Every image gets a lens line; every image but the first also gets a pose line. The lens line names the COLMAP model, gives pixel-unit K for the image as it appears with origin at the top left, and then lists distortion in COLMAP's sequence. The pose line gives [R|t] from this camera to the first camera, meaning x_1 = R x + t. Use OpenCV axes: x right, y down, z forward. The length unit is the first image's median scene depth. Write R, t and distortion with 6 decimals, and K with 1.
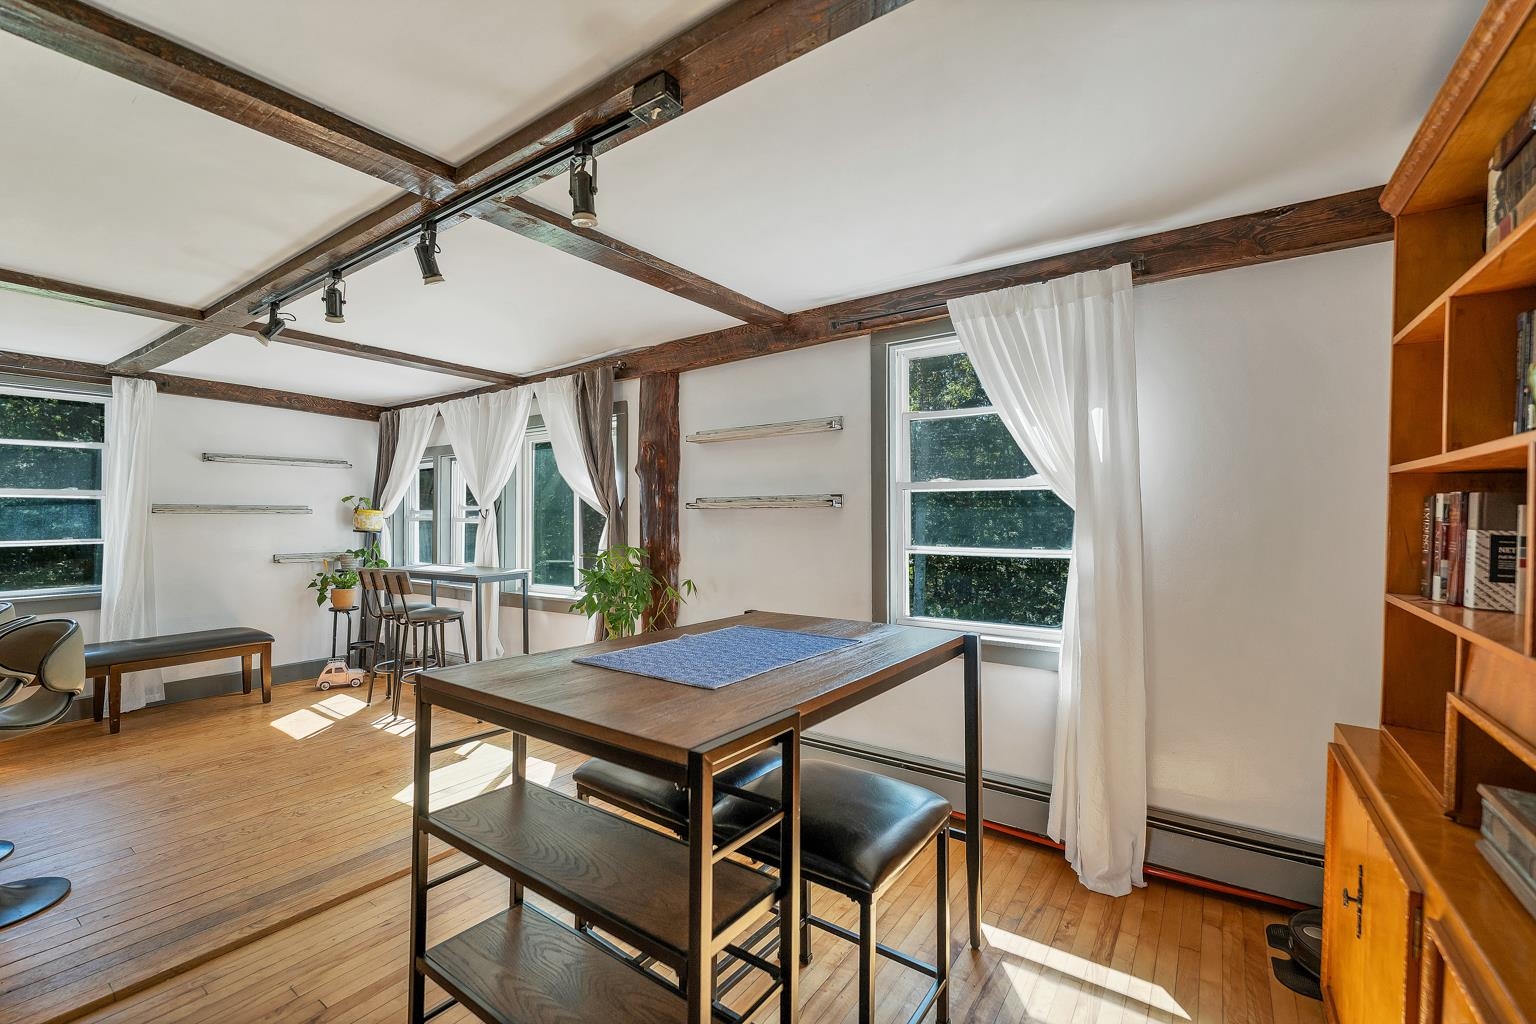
lens RADIAL K [[646.3, 0, 761.2], [0, 646.3, 512.3], [0, 0, 1]] dist [-0.002210, 0.000093]
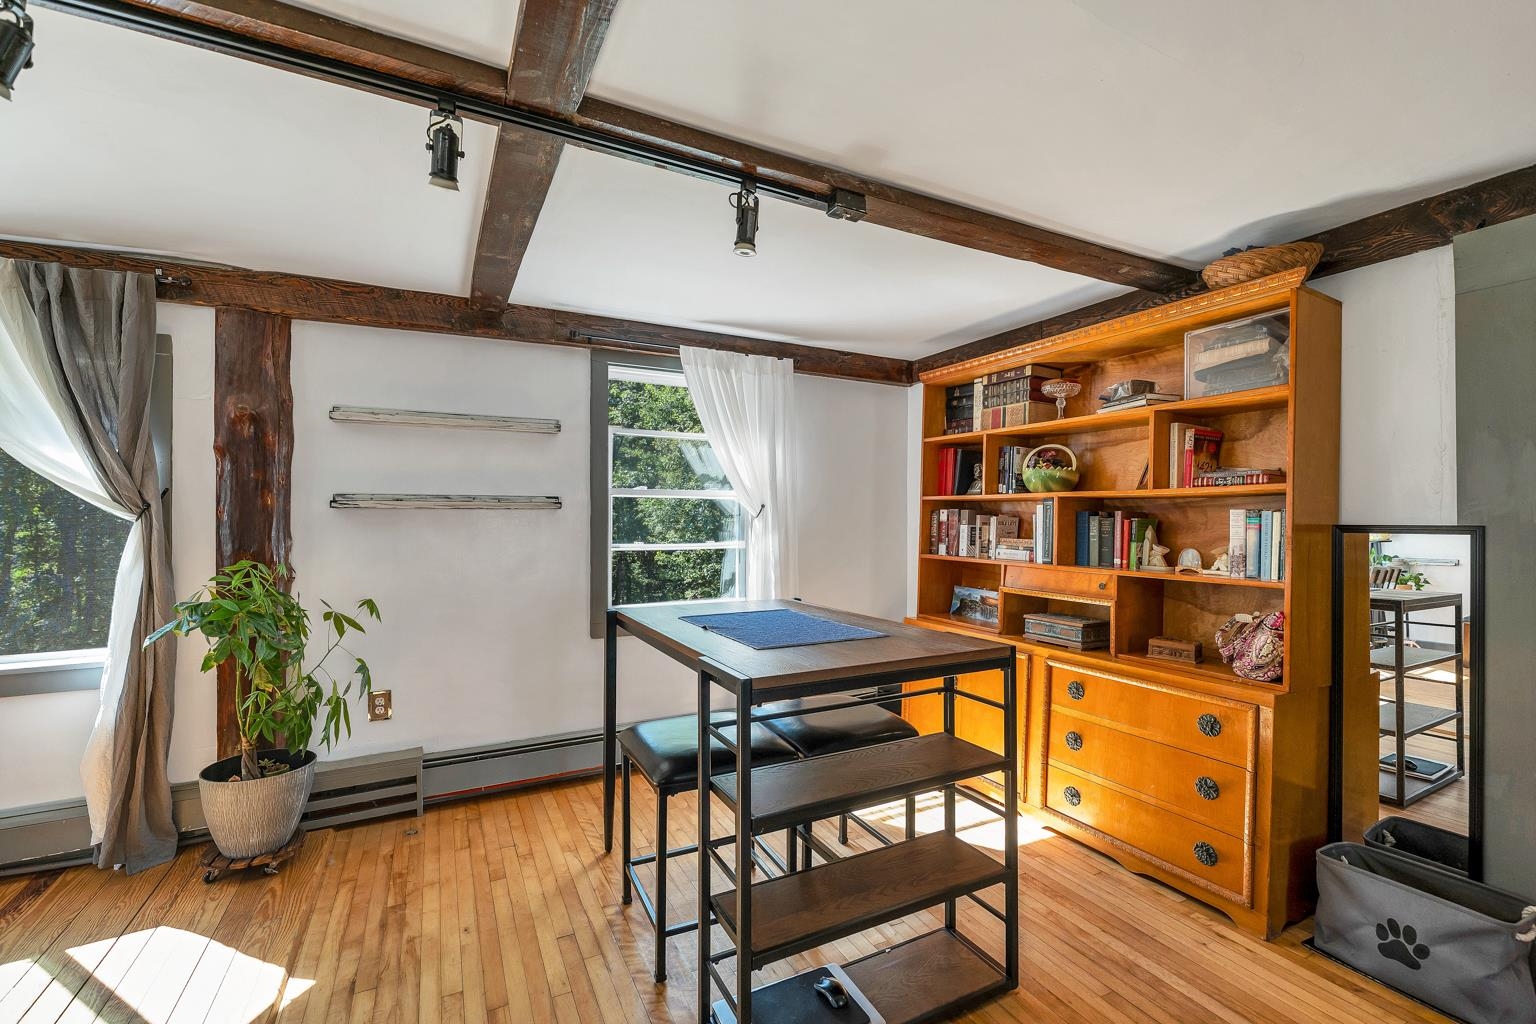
lens RADIAL K [[646.3, 0, 761.2], [0, 646.3, 512.3], [0, 0, 1]] dist [-0.002210, 0.000093]
pose [[0.461480, 0.007480, 0.887119, -0.454386], [-0.008913, 0.999953, -0.003795, -0.001370], [-0.887106, -0.006155, 0.461525, 0.172956]]
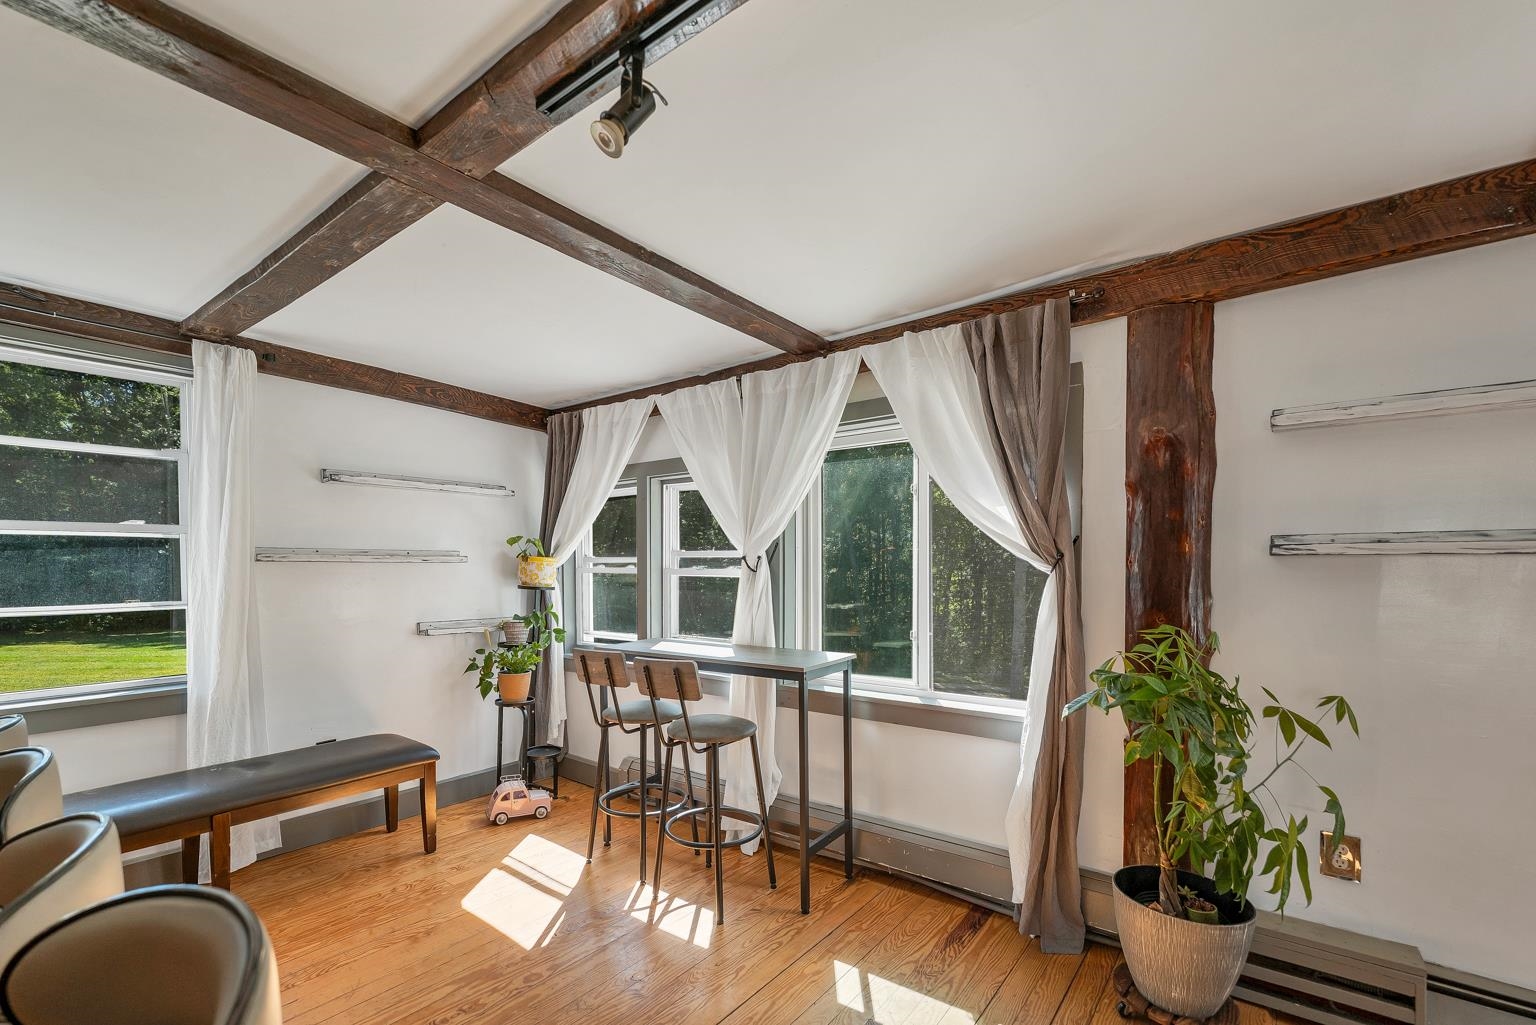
lens RADIAL K [[673.2, 0, 764.9], [0, 673.2, 587.4], [0, 0, 1]] dist [-0.001879, 0.000221]
pose [[0.999046, 0.003235, -0.043561, -0.414651], [-0.001501, 0.999207, 0.039786, -0.000172], [0.043655, -0.039682, 0.998258, 0.359113]]
